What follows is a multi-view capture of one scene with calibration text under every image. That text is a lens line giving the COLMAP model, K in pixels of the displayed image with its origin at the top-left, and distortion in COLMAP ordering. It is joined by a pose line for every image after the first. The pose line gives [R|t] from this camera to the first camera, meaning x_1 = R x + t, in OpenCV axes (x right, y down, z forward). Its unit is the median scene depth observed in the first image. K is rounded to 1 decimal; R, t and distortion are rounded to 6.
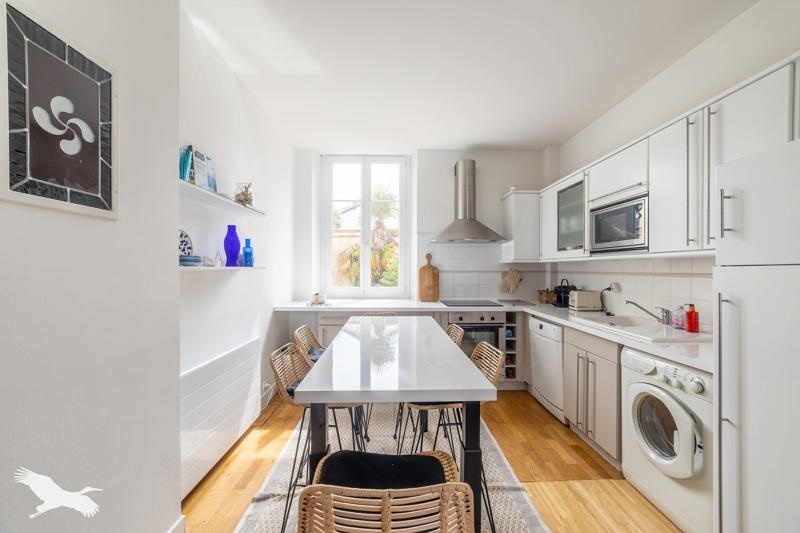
lens RADIAL K [[306.8, 0, 398.5], [0, 306.8, 267.4], [0, 0, 1]] dist [-0.001097, -0.000182]
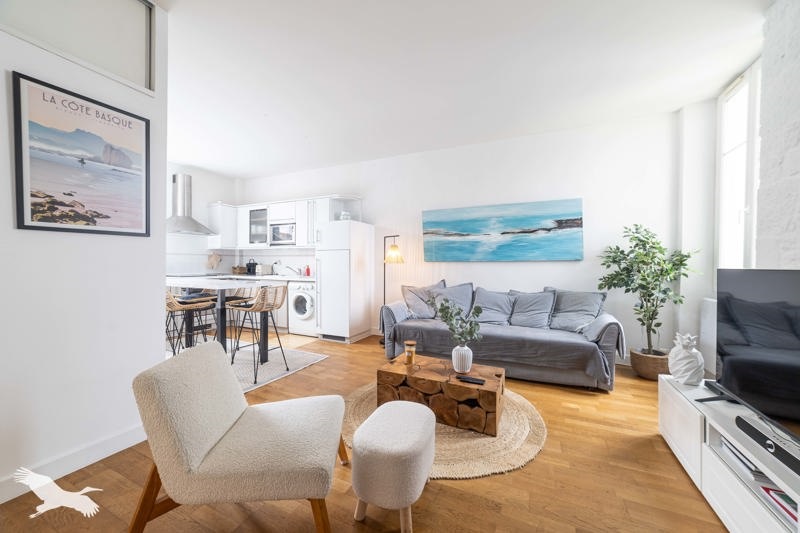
lens RADIAL K [[306.8, 0, 398.5], [0, 306.8, 267.4], [0, 0, 1]] dist [-0.001097, -0.000182]
pose [[0.447640, -0.010735, 0.894149, -0.724488], [-0.008403, 0.999833, 0.016211, 0.053584], [-0.894174, -0.014771, 0.447475, -0.609368]]
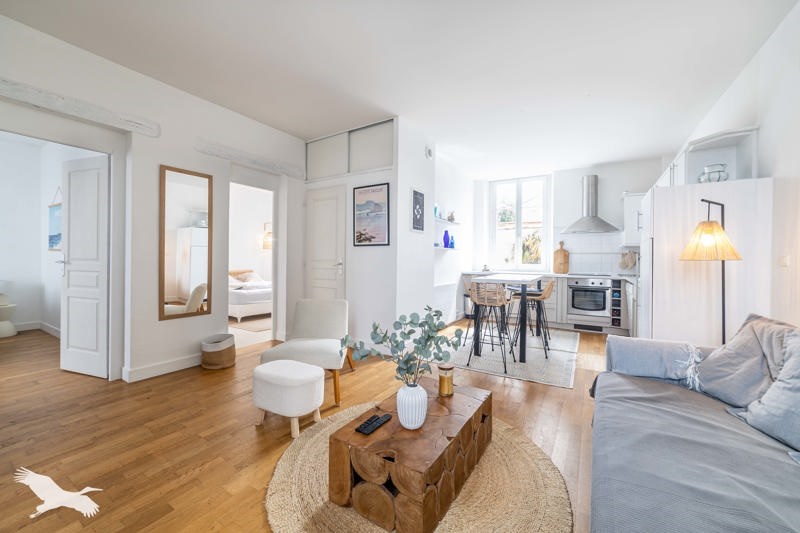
lens RADIAL K [[306.8, 0, 398.5], [0, 306.8, 267.4], [0, 0, 1]] dist [-0.001097, -0.000182]
pose [[0.841835, 0.024320, -0.539187, 0.300927], [-0.008318, 0.999450, 0.032093, 0.051085], [0.539671, -0.022532, 0.841574, -0.842756]]
